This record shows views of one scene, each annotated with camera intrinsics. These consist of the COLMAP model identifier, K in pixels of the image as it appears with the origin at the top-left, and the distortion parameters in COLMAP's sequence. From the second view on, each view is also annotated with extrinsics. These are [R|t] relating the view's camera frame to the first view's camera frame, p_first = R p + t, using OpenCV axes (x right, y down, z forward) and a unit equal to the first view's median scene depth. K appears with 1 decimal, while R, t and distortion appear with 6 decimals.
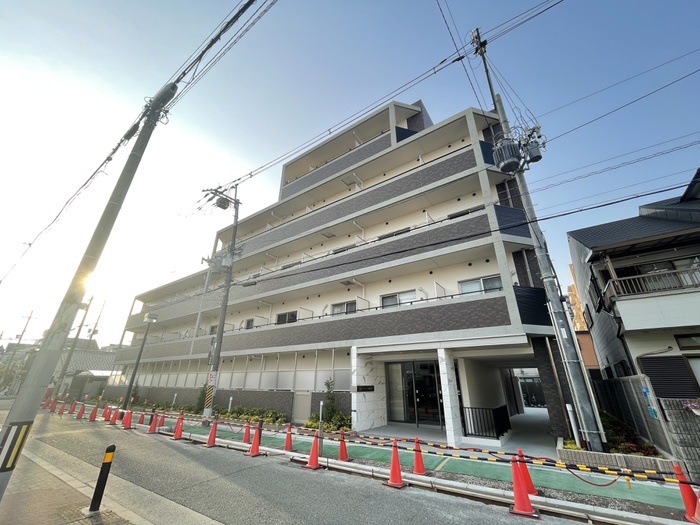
lens RADIAL K [[284.5, 0, 350.1], [0, 284.5, 261.6], [0, 0, 1]] dist [-0.003830, 0.000434]
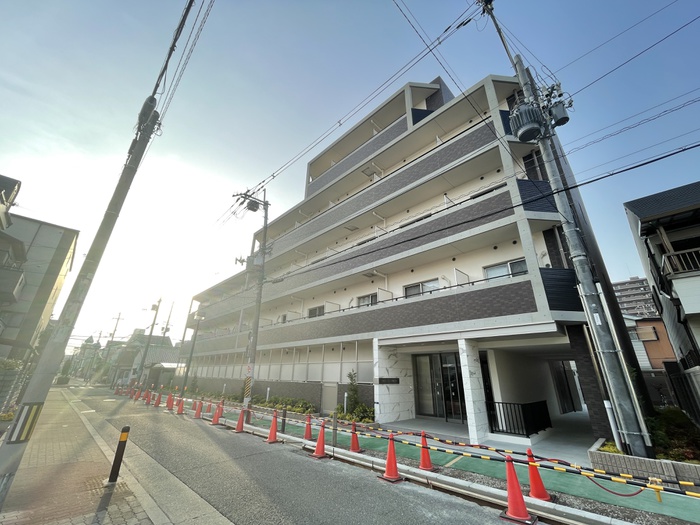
lens RADIAL K [[284.5, 0, 348.0], [0, 284.5, 261.7], [0, 0, 1]] dist [-0.003830, 0.000434]
pose [[0.984430, -0.057788, -0.166009, 0.105517], [0.061221, 0.998002, 0.015638, 0.011361], [0.164773, -0.025558, 0.986000, 0.018296]]
